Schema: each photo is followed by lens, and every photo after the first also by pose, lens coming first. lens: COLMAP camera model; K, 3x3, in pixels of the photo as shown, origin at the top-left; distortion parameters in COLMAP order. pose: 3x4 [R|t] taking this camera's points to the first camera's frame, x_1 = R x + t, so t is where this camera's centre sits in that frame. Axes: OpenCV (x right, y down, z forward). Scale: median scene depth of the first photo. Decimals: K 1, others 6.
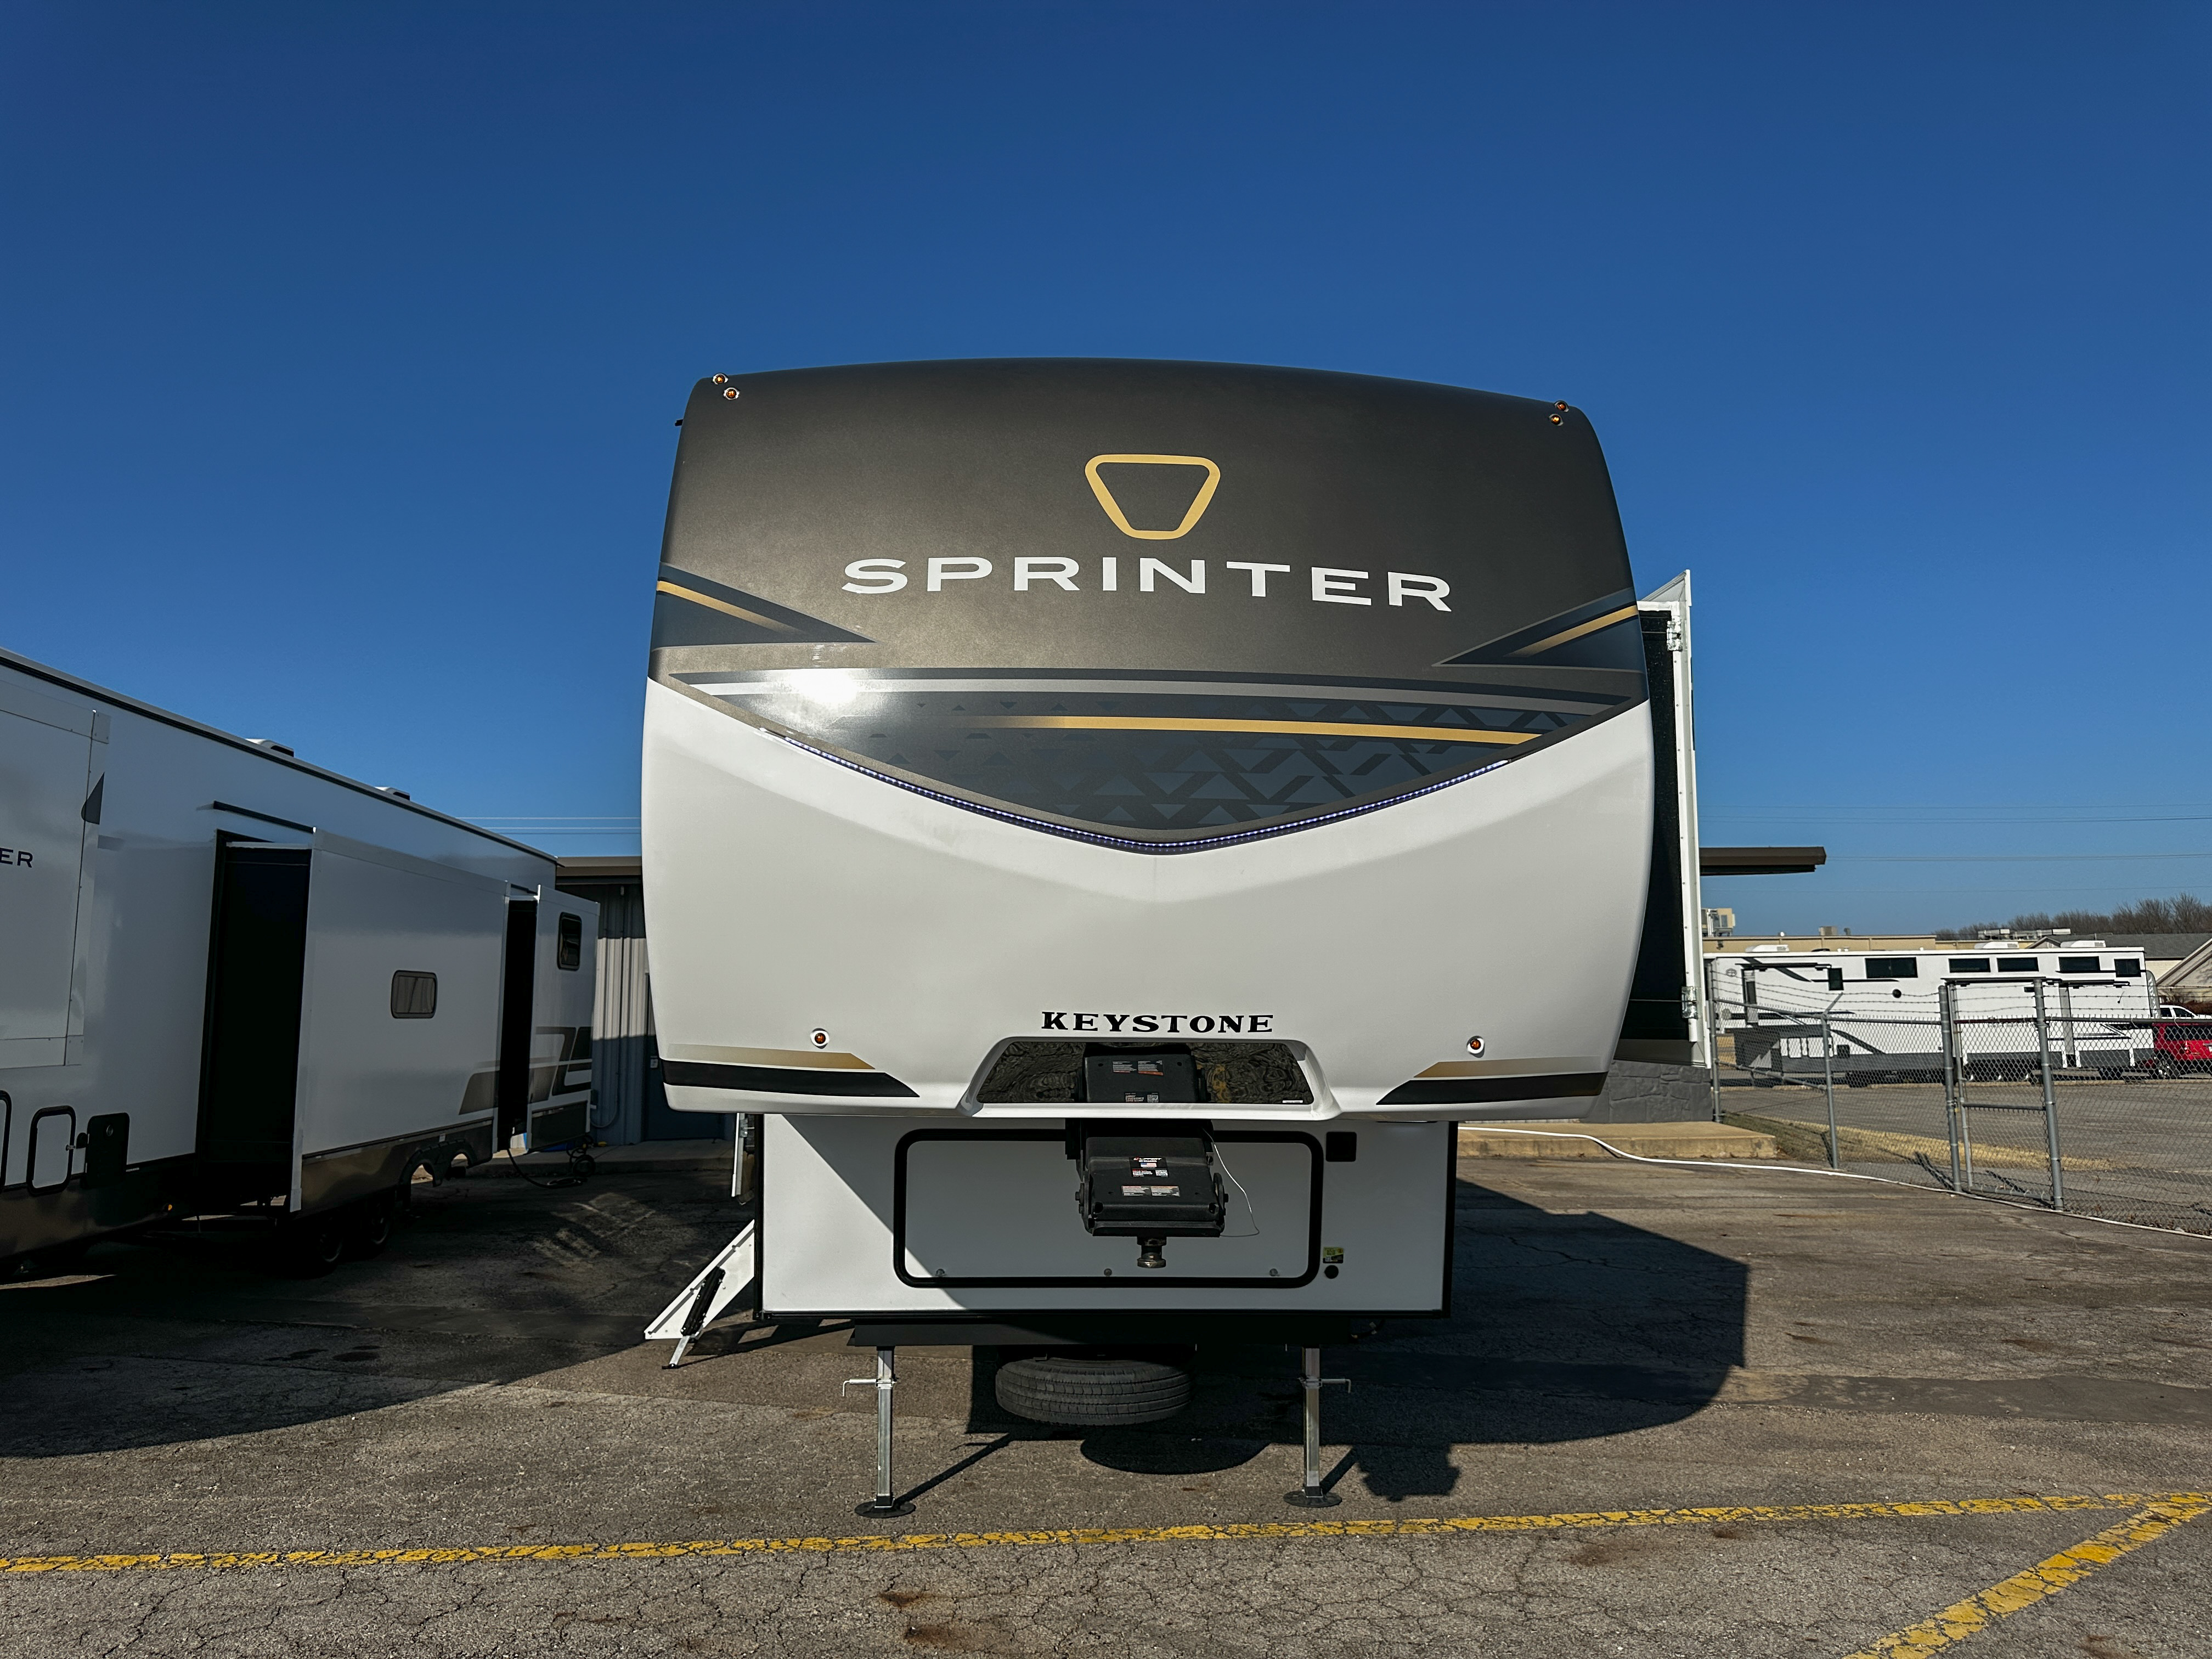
lens RADIAL K [[1571.1, 0, 1120.7], [0, 1571.1, 835.2], [0, 0, 1]] dist [0.101141, -0.130457]
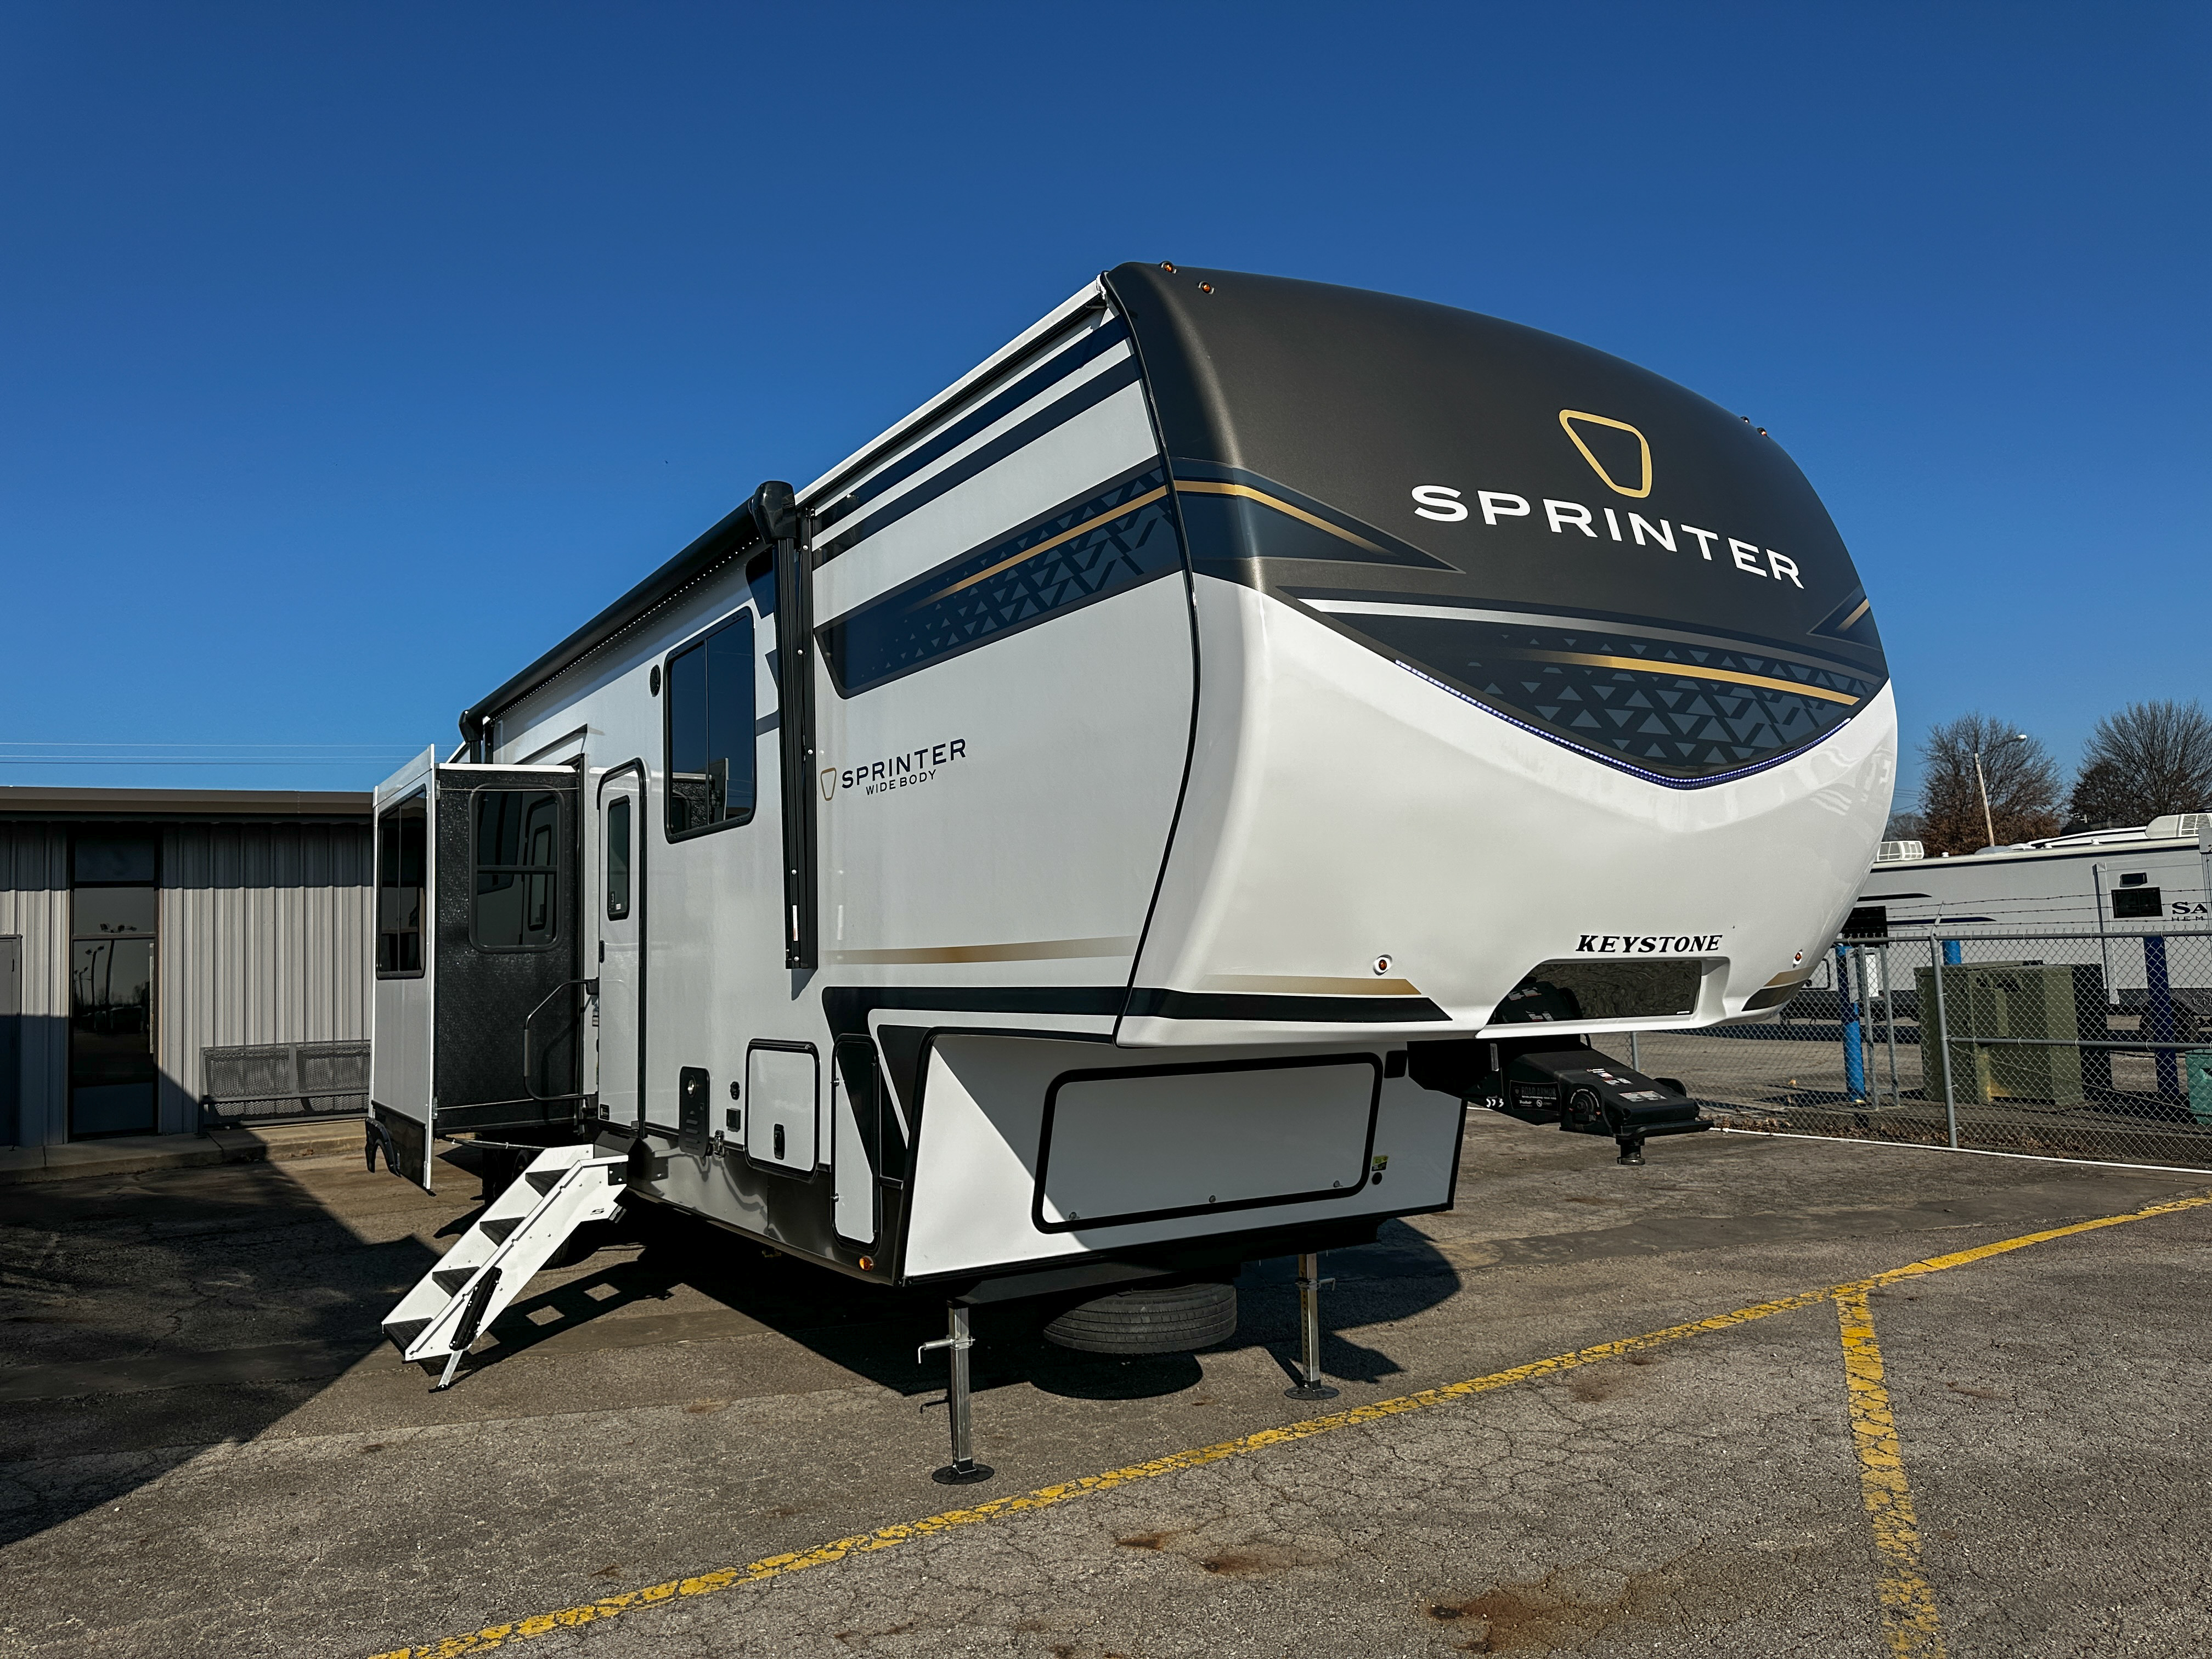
lens RADIAL K [[1571.1, 0, 1120.7], [0, 1571.1, 835.2], [0, 0, 1]] dist [0.101141, -0.130457]
pose [[0.869401, 0.012516, 0.493949, -0.581727], [-0.028290, 0.999300, 0.024474, 0.019019], [-0.493297, -0.035252, 0.869147, 0.156923]]
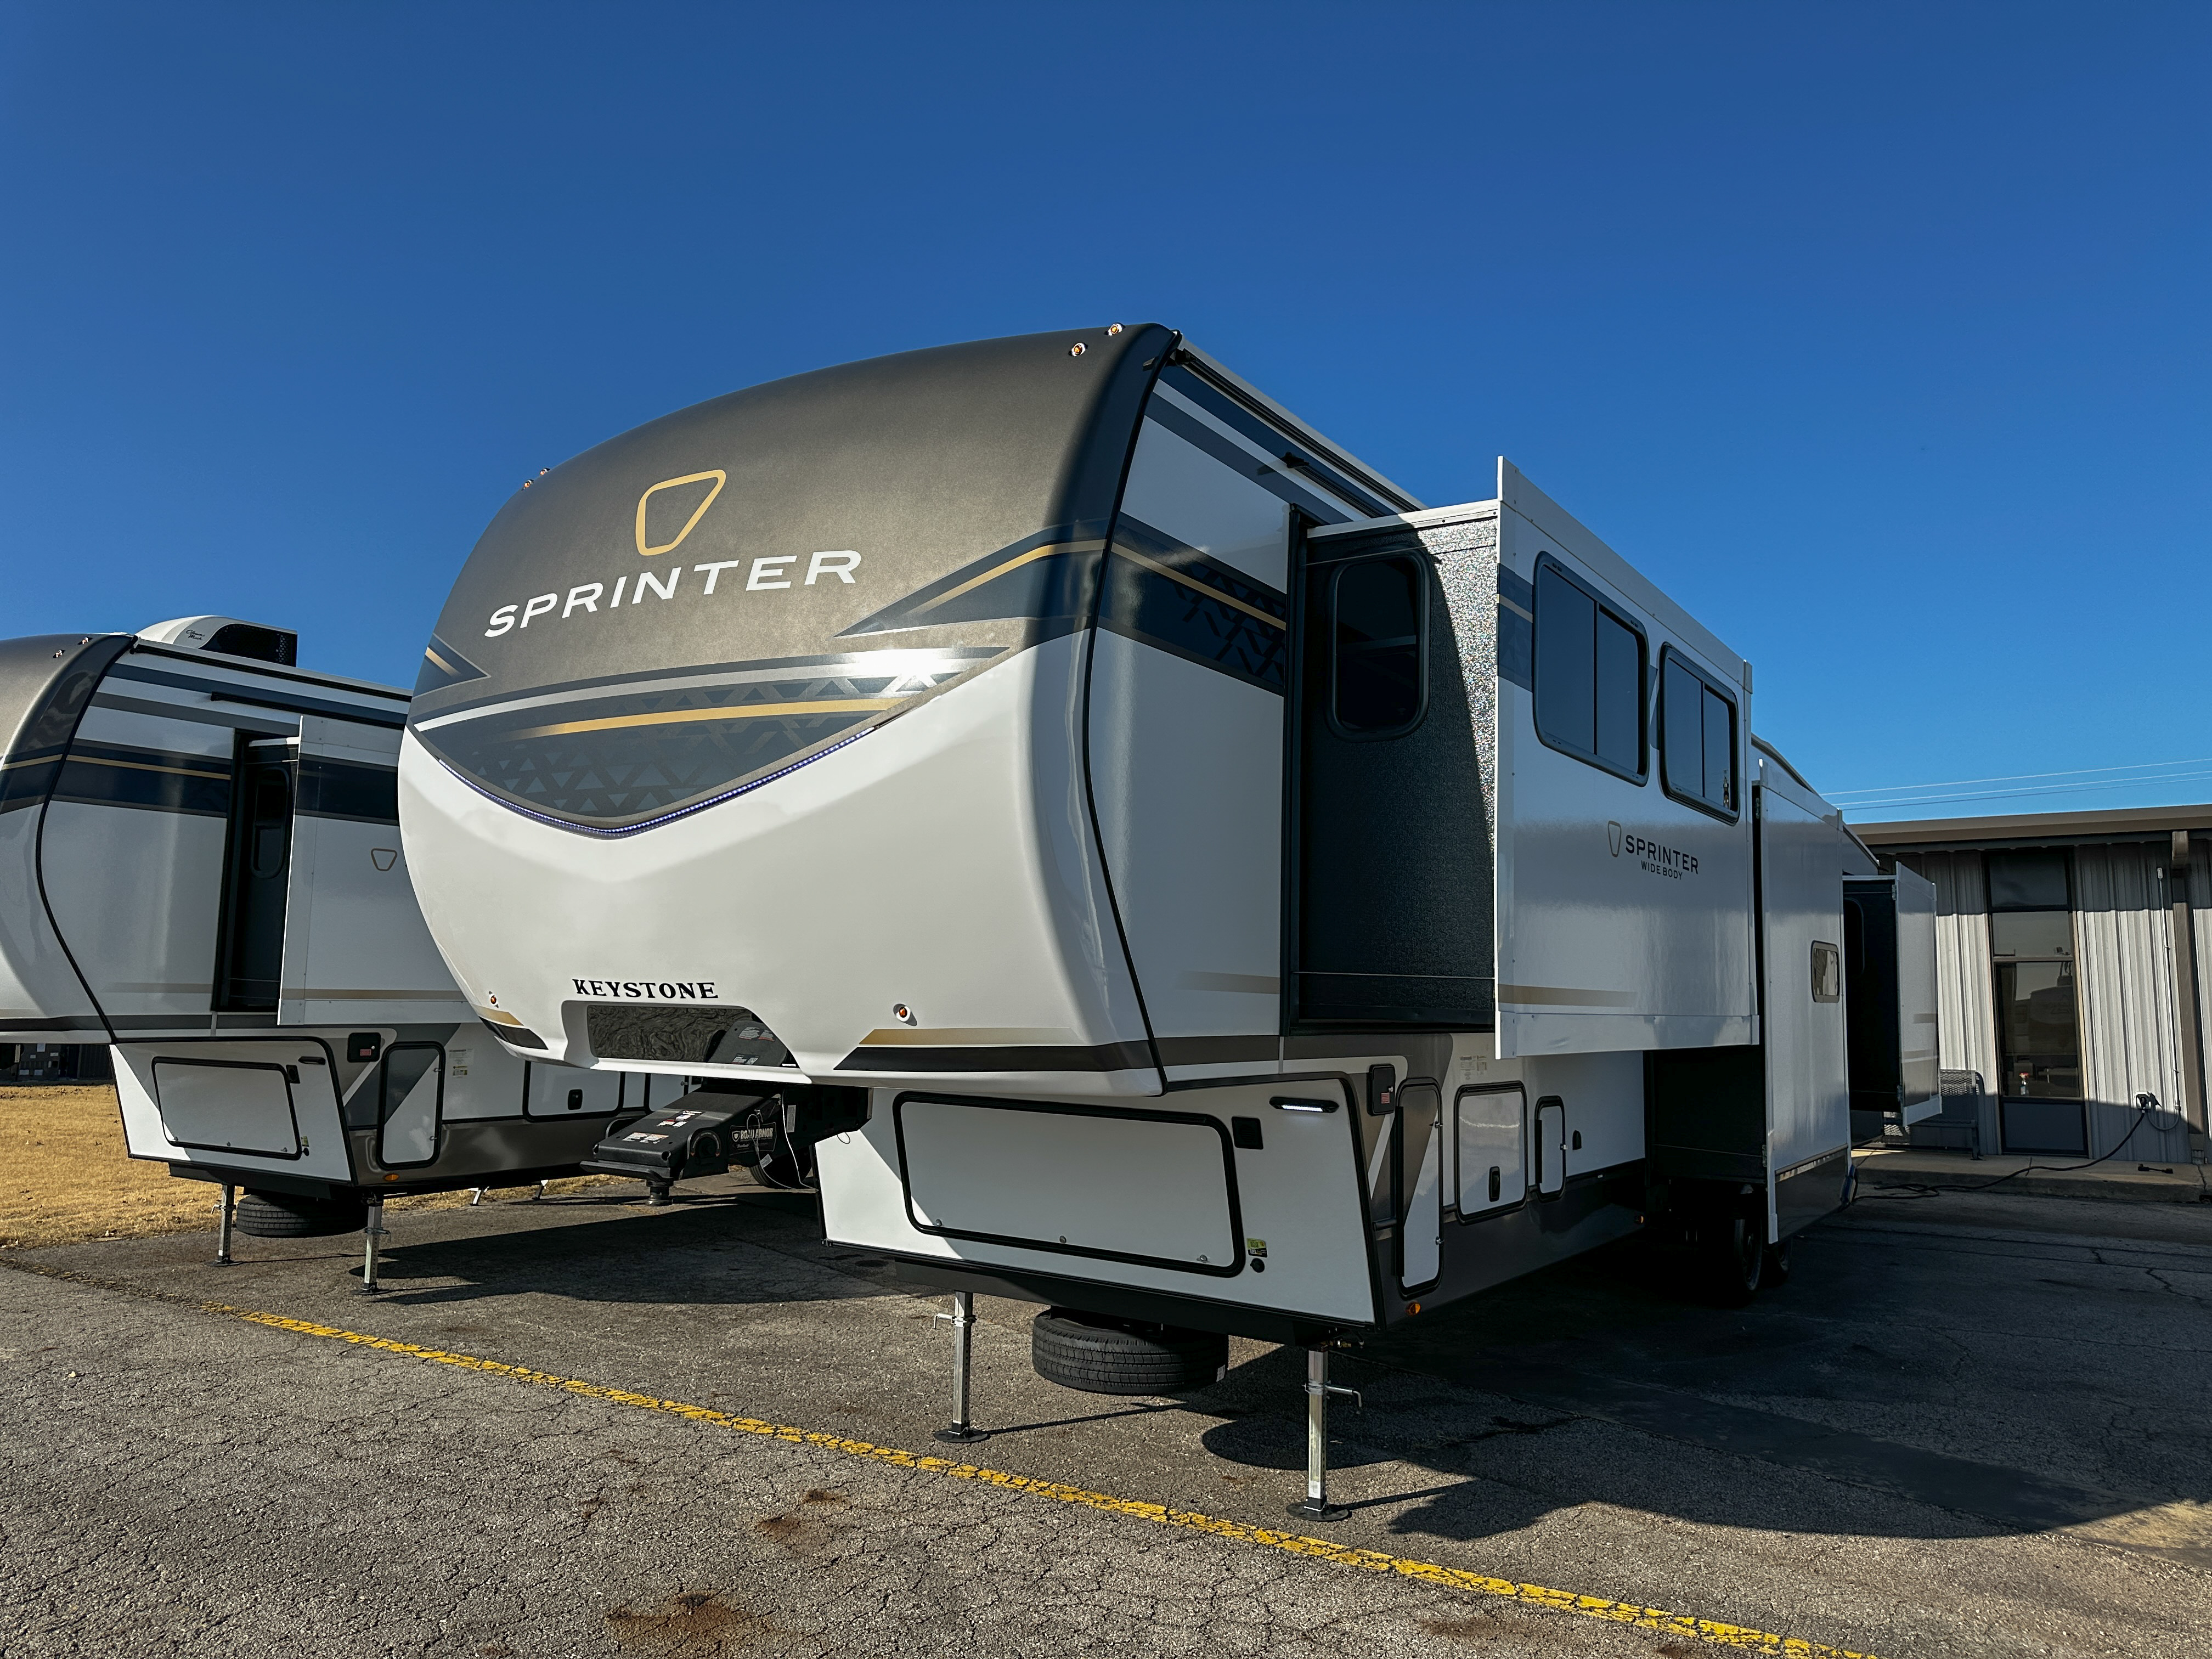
lens RADIAL K [[1626.9, 0, 1106.0], [0, 1626.9, 829.5], [0, 0, 1]] dist [0.036592, -0.006634]
pose [[0.788498, -0.046797, -0.613255, 0.690547], [0.053271, 0.998550, -0.007706, 0.022431], [0.612727, -0.026593, 0.789847, 0.199635]]
